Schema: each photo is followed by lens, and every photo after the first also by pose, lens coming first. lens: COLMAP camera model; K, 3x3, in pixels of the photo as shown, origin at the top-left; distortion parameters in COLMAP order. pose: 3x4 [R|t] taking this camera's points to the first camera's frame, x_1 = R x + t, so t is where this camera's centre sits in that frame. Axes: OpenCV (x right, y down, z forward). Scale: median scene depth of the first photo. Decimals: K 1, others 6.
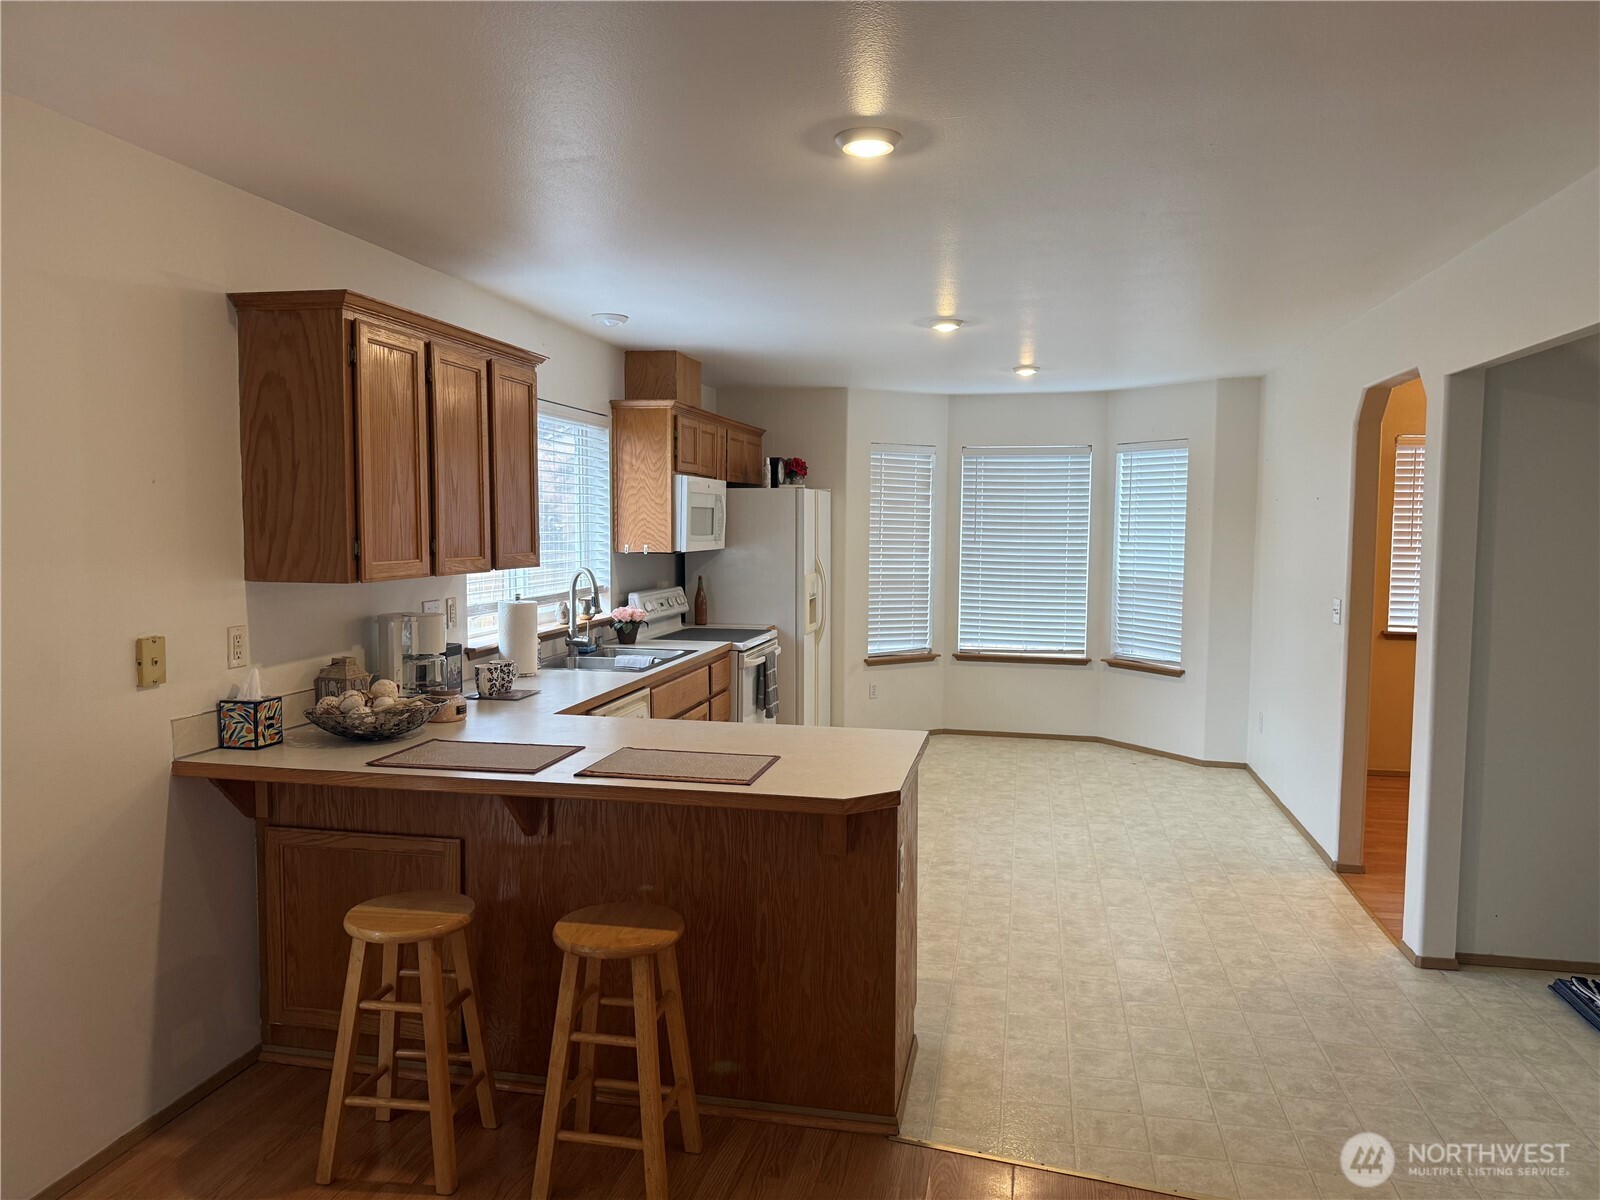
lens RADIAL K [[1120.5, 0, 800.0], [0, 1120.5, 600.0], [0, 0, 1]] dist [0.141635, -0.000122]
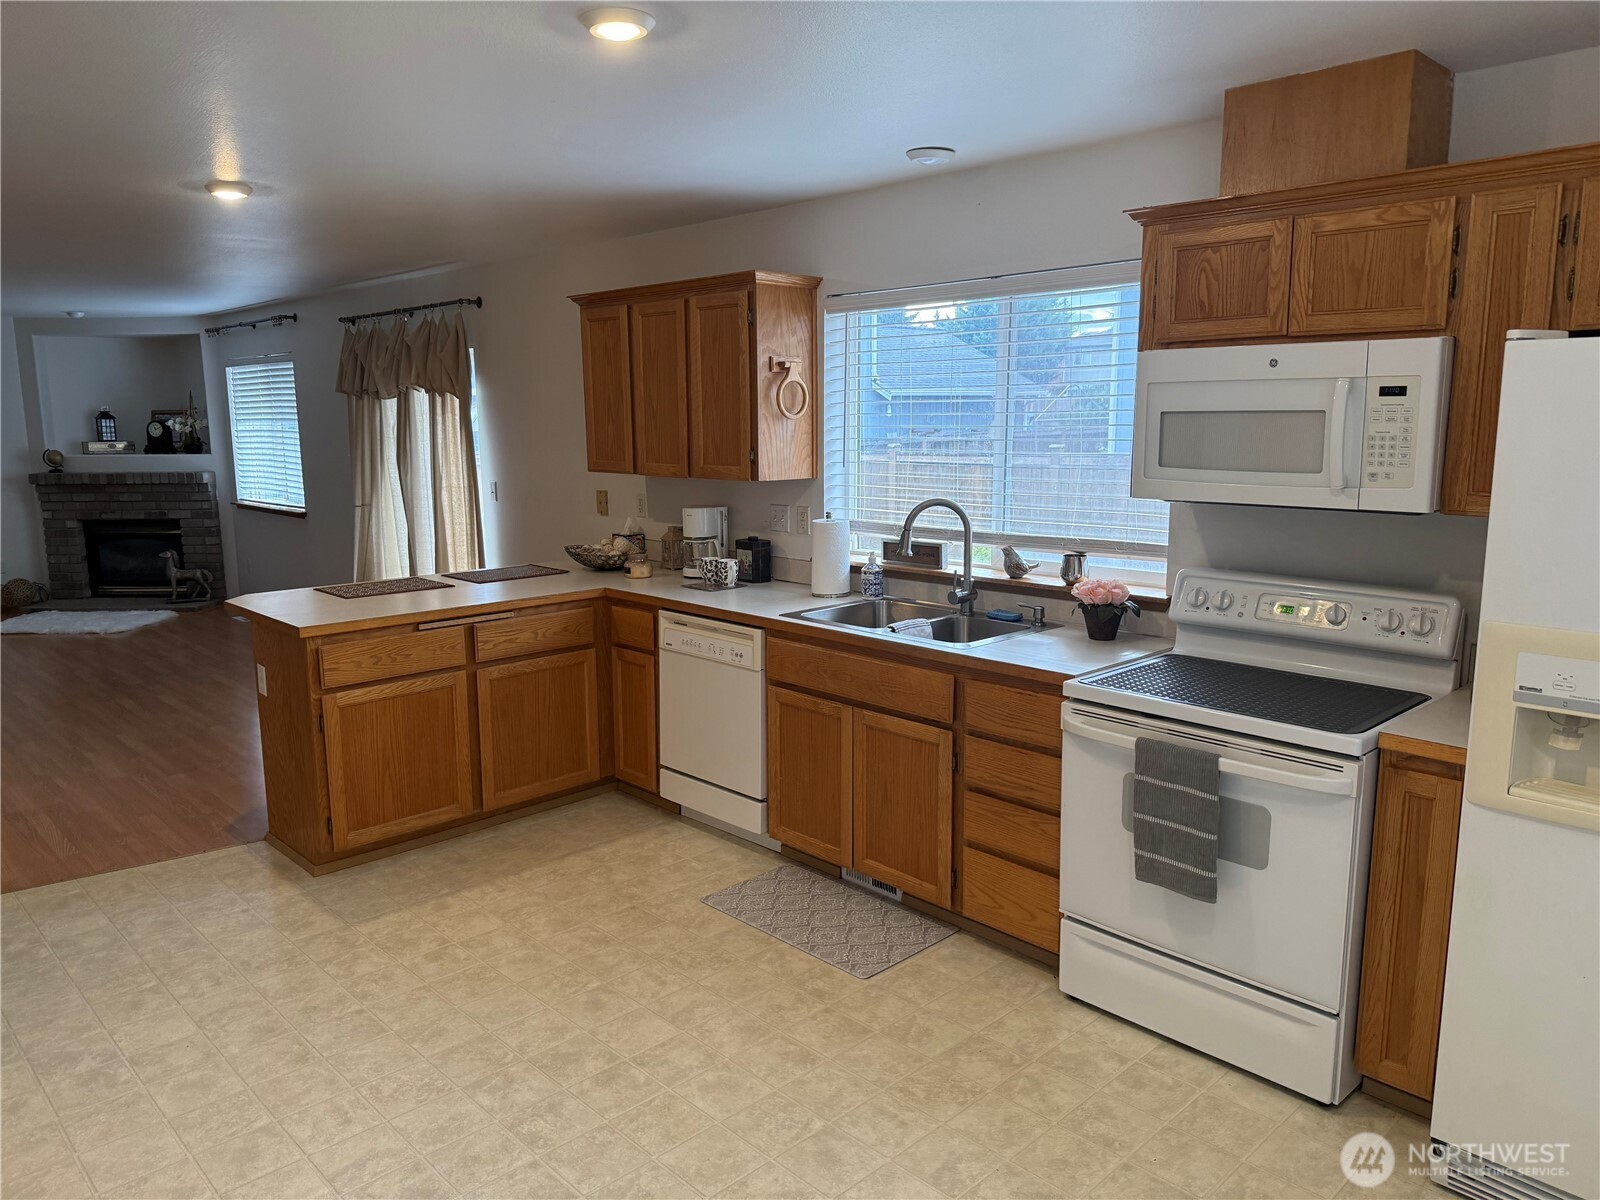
lens RADIAL K [[1105.4, 0, 800.0], [0, 1105.4, 600.0], [0, 0, 1]] dist [0.053311, -0.056337]
pose [[-0.560463, 0.133522, -0.817345, 0.329494], [-0.058139, 0.978140, 0.199656, -0.070762], [0.826136, 0.159419, -0.540449, 0.898191]]
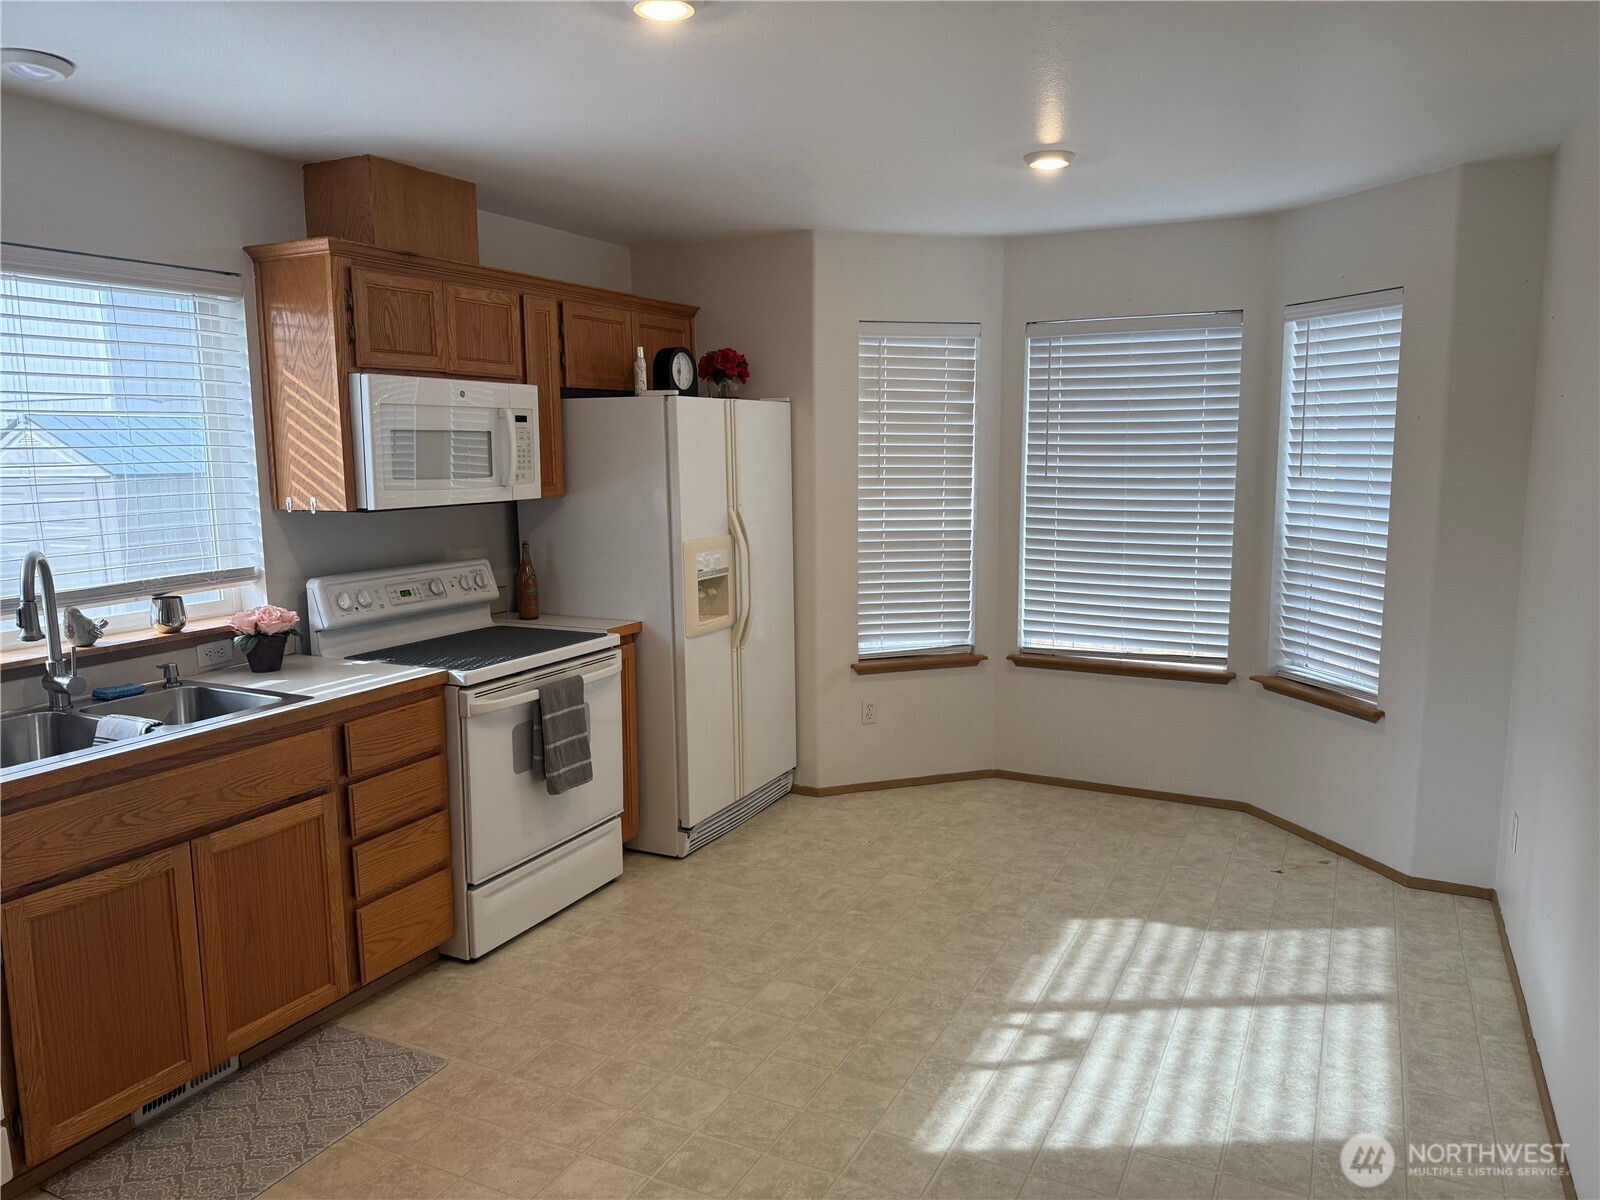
lens RADIAL K [[1105.4, 0, 800.0], [0, 1105.4, 600.0], [0, 0, 1]] dist [0.053311, -0.056337]
pose [[0.964519, 0.020963, -0.263178, 0.199920], [-0.002492, 0.997521, 0.070325, -0.029117], [0.264000, -0.067174, 0.962181, 0.396078]]
